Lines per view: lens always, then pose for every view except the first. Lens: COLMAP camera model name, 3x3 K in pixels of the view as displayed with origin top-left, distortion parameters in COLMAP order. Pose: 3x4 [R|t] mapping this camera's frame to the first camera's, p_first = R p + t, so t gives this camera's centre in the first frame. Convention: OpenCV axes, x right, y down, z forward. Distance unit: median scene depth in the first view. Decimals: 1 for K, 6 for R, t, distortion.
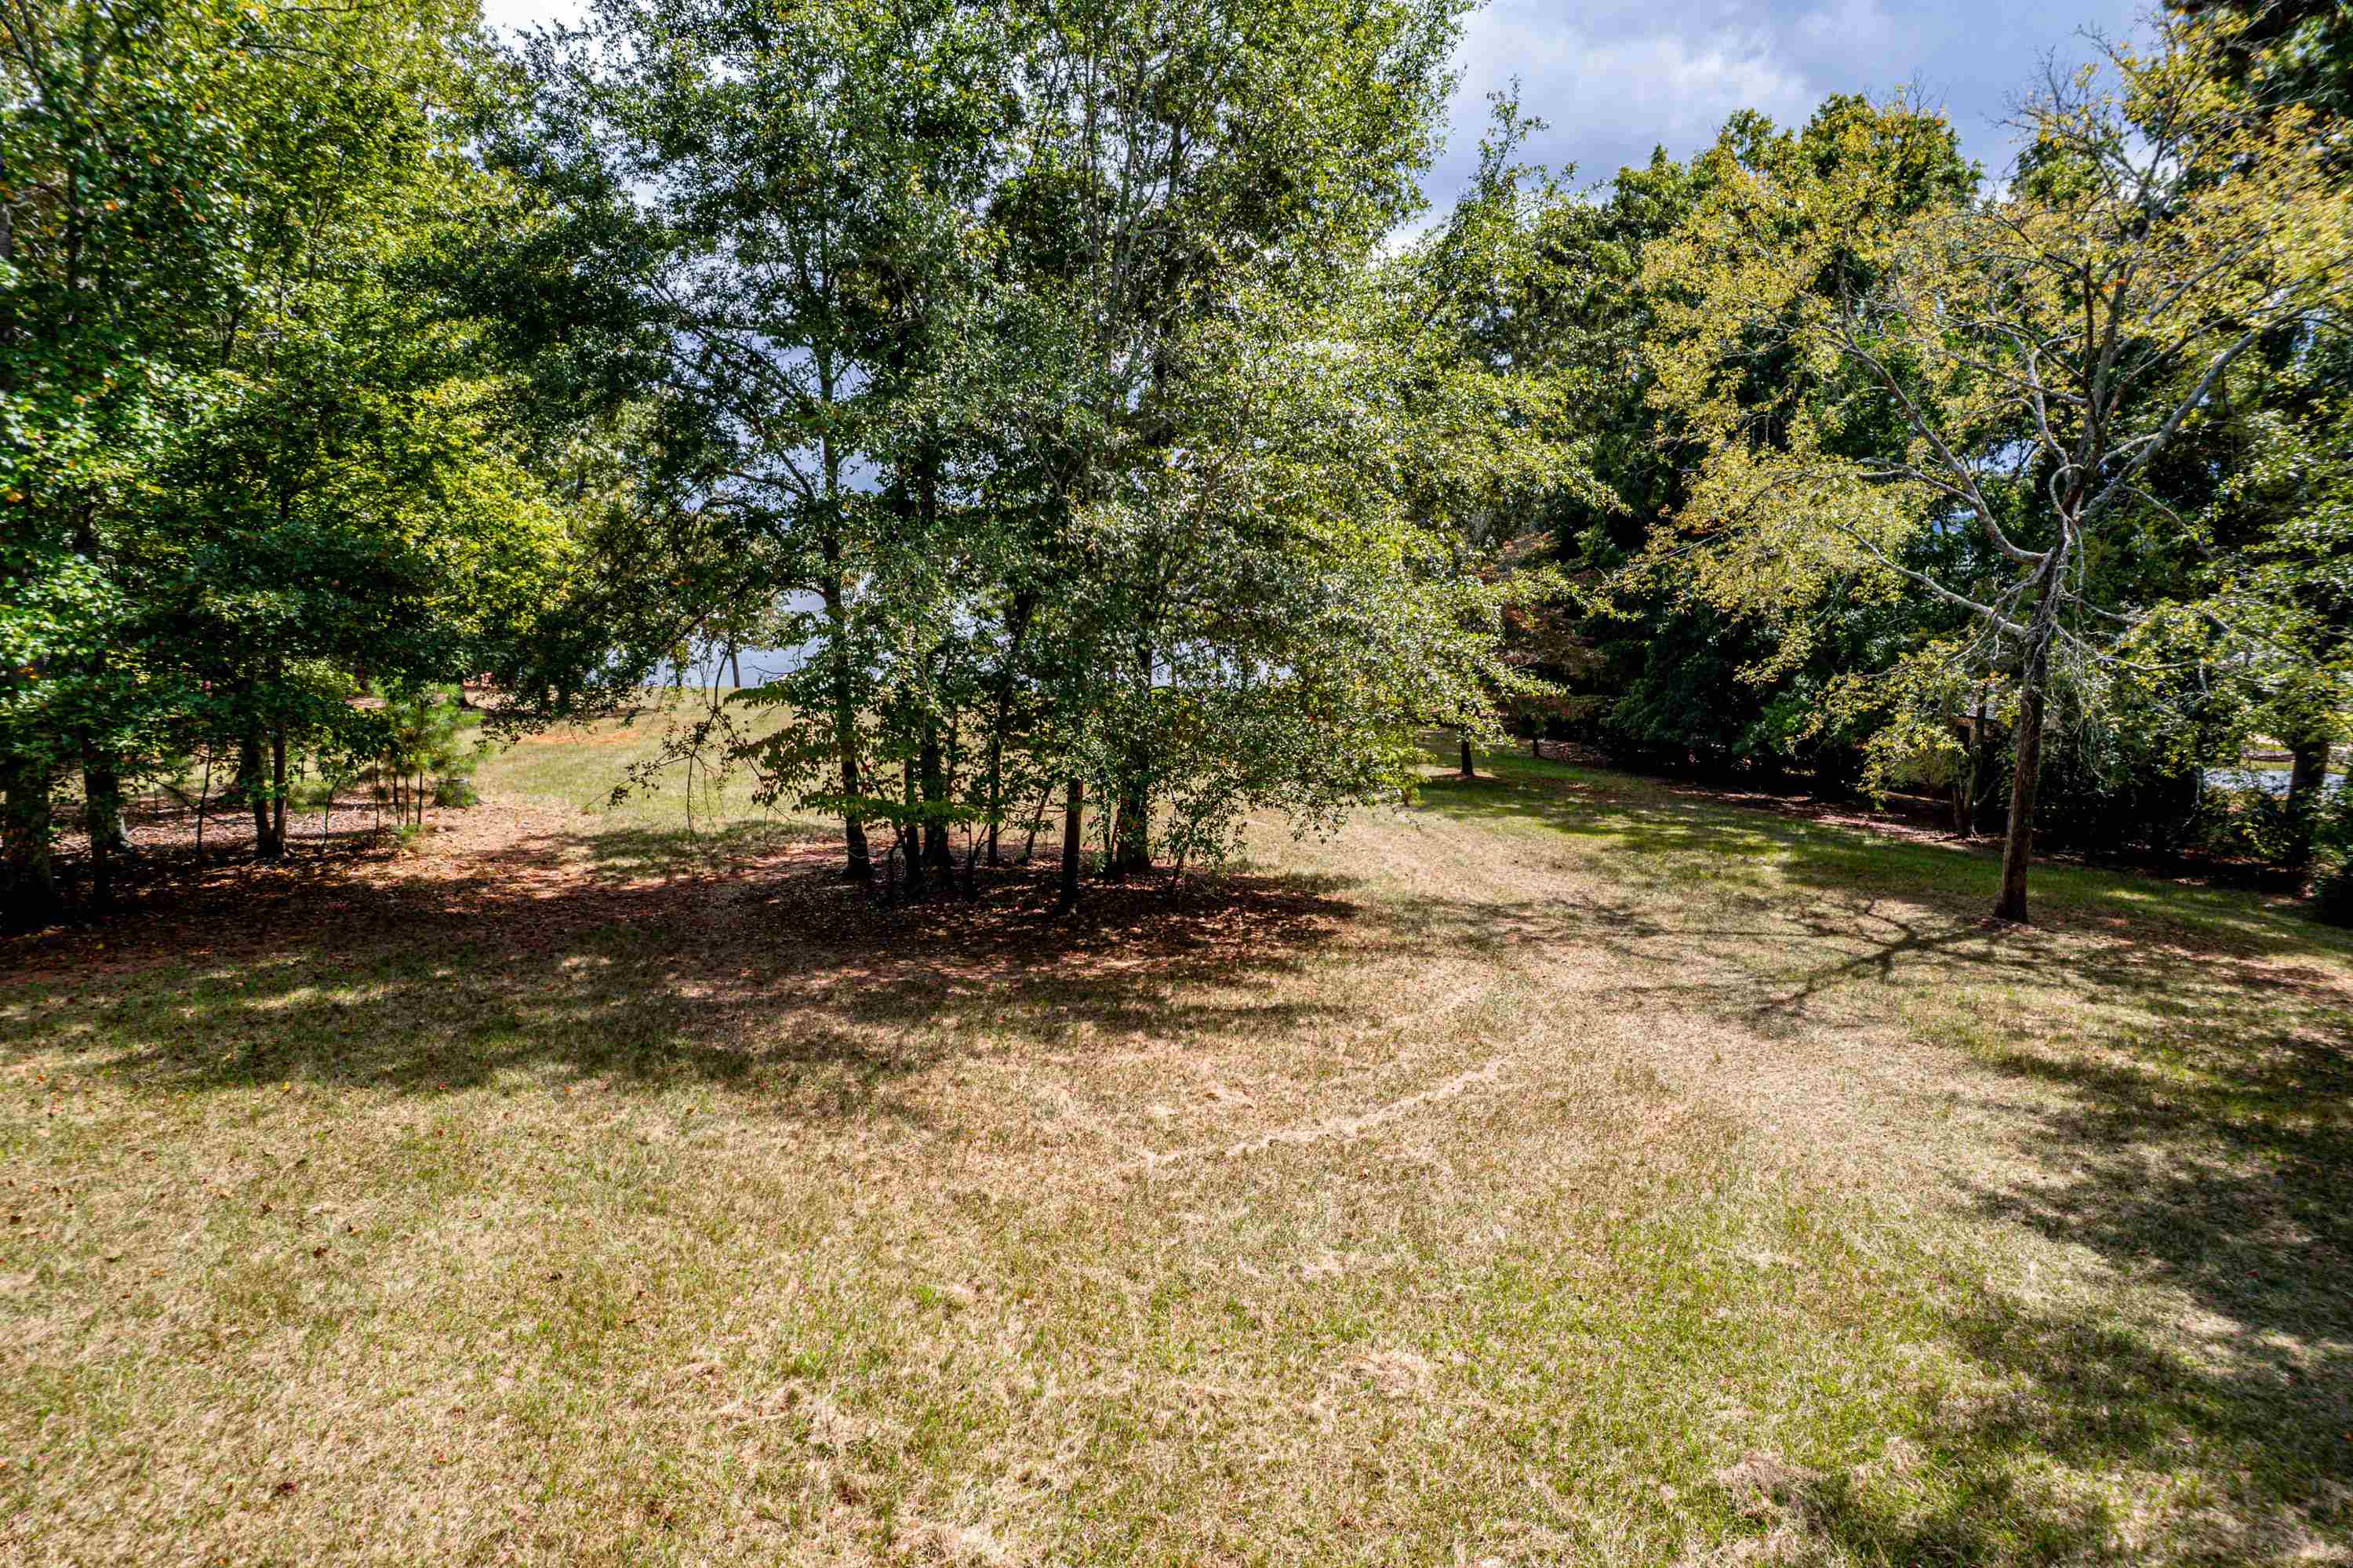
lens RADIAL K [[1508.1, 0, 1176.5], [0, 1508.1, 784.0], [0, 0, 1]] dist [-0.080090, 0.068344]
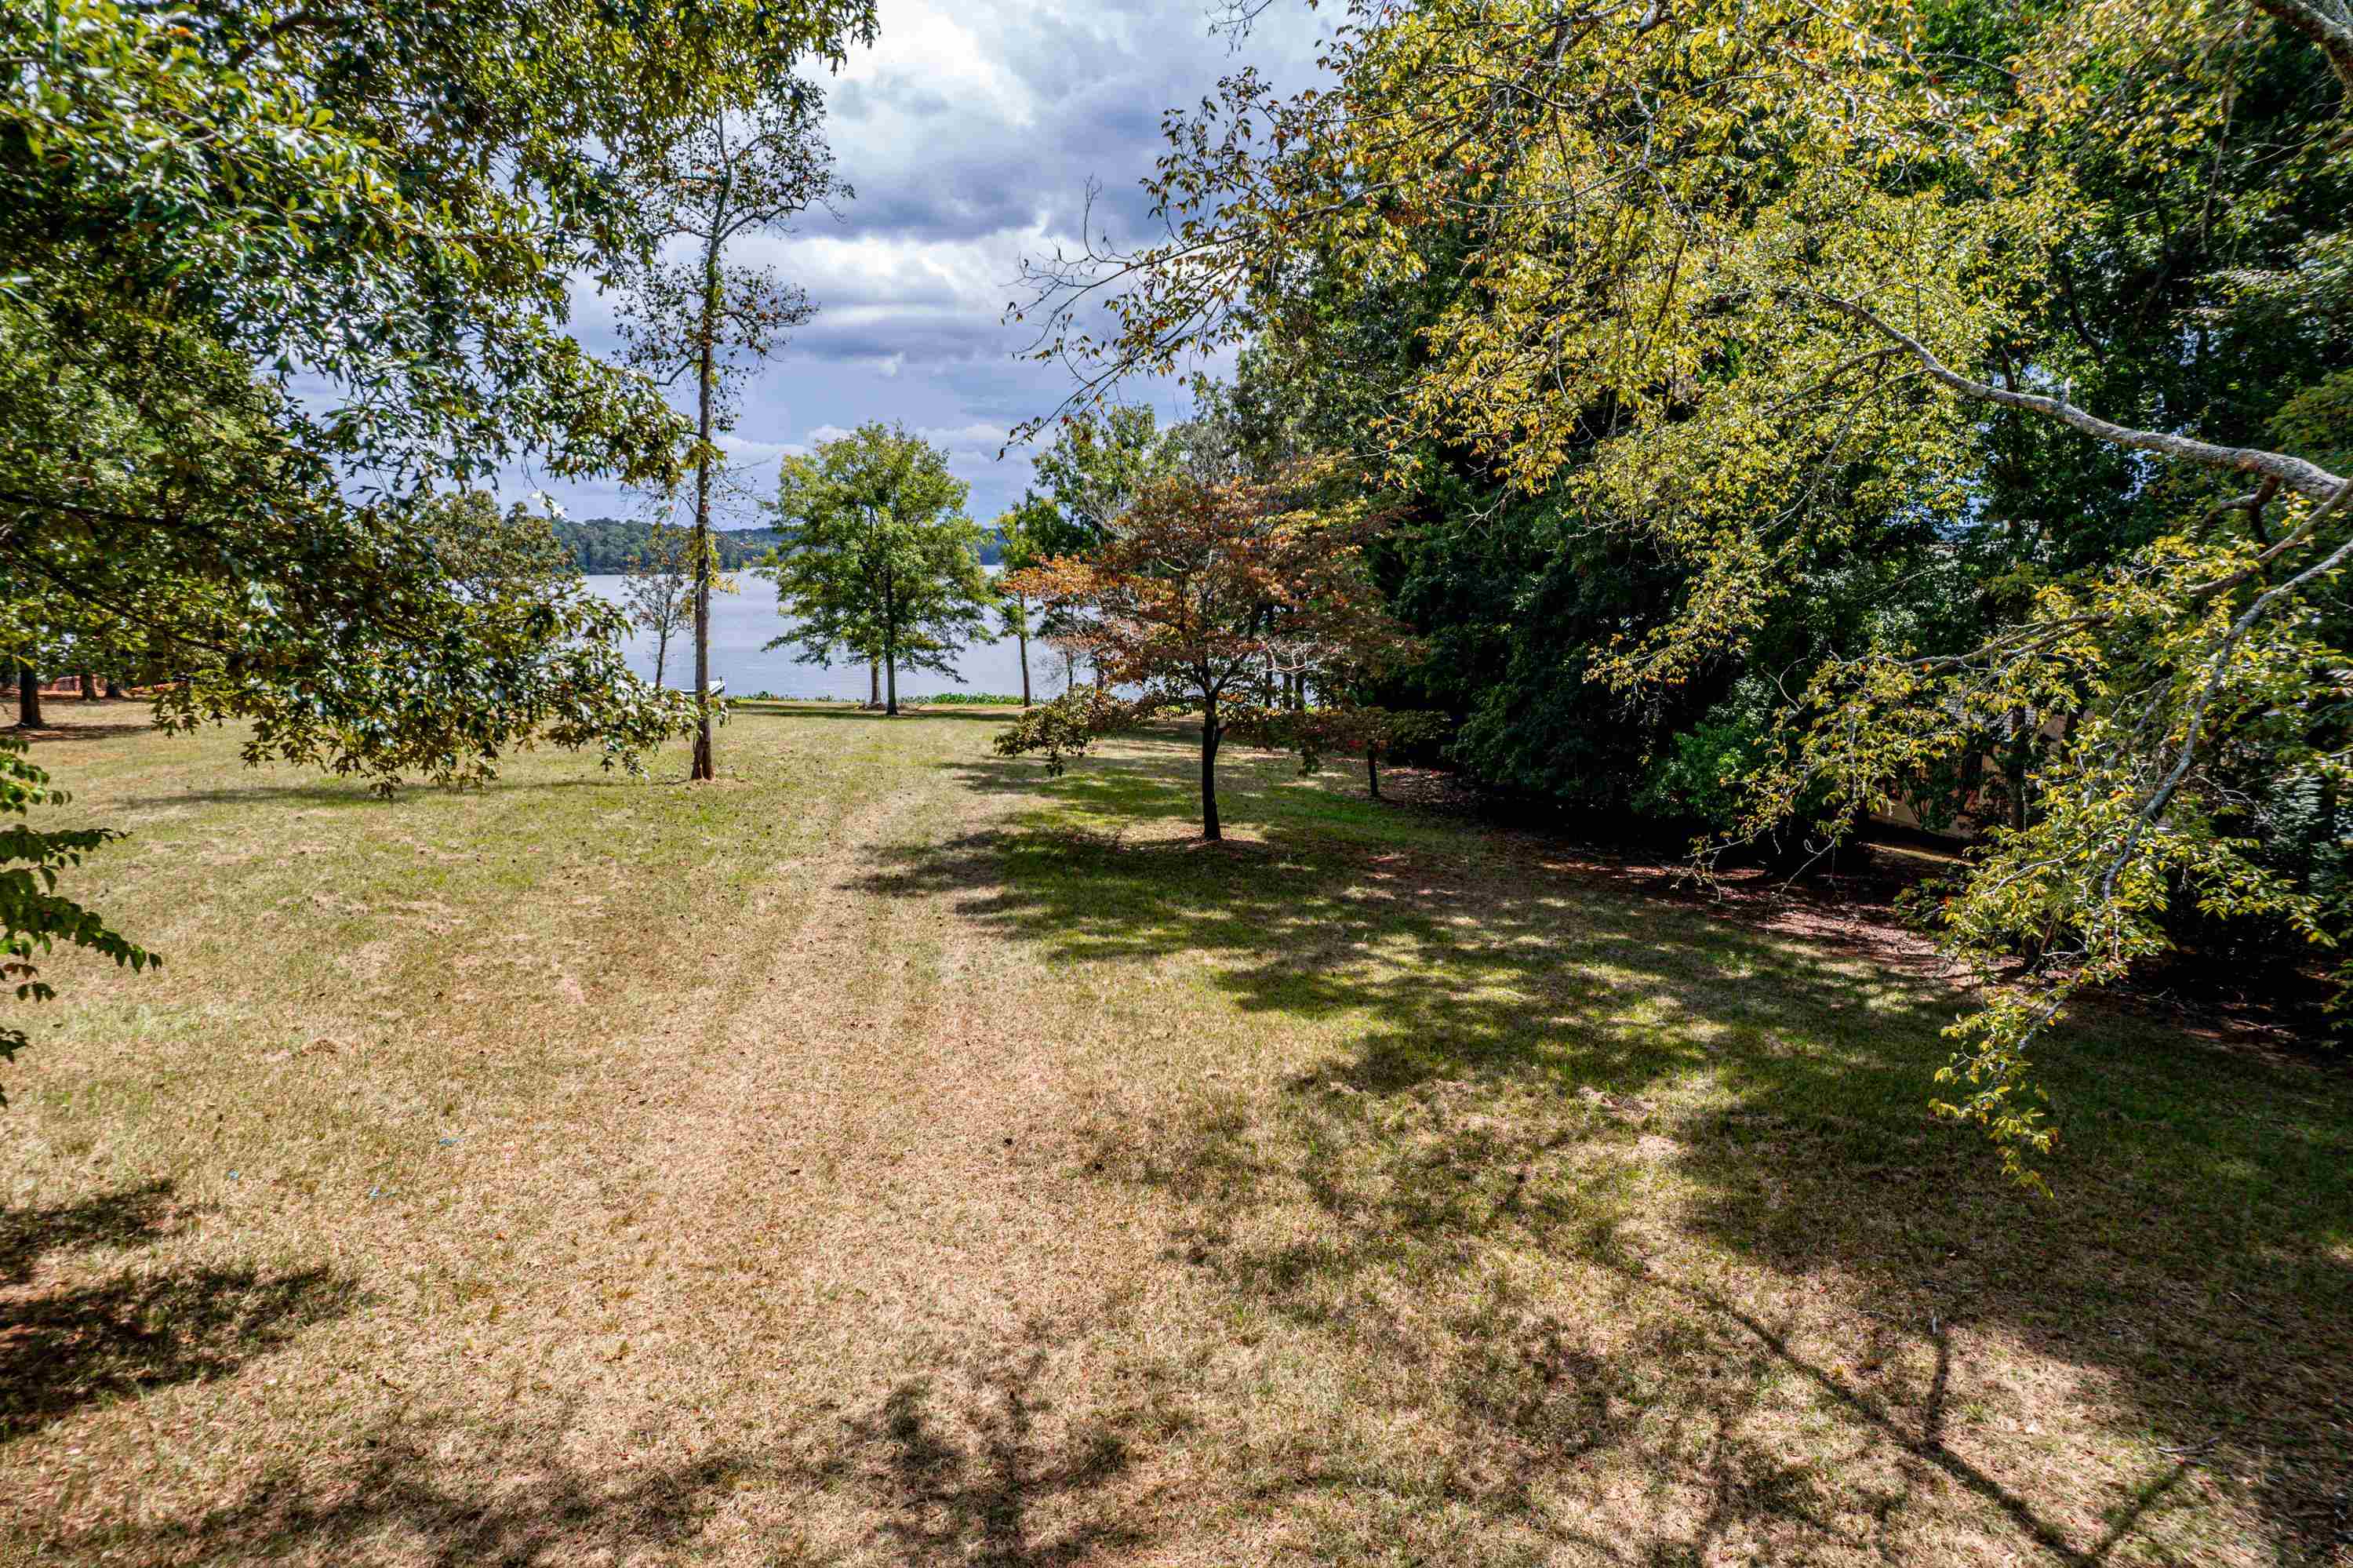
lens RADIAL K [[1508.1, 0, 1176.5], [0, 1508.1, 784.0], [0, 0, 1]] dist [-0.080090, 0.068344]
pose [[0.999641, 0.003679, 0.026554, 0.255974], [-0.003513, 0.999974, -0.006286, -0.037887], [-0.026576, 0.006191, 0.999628, 0.597936]]
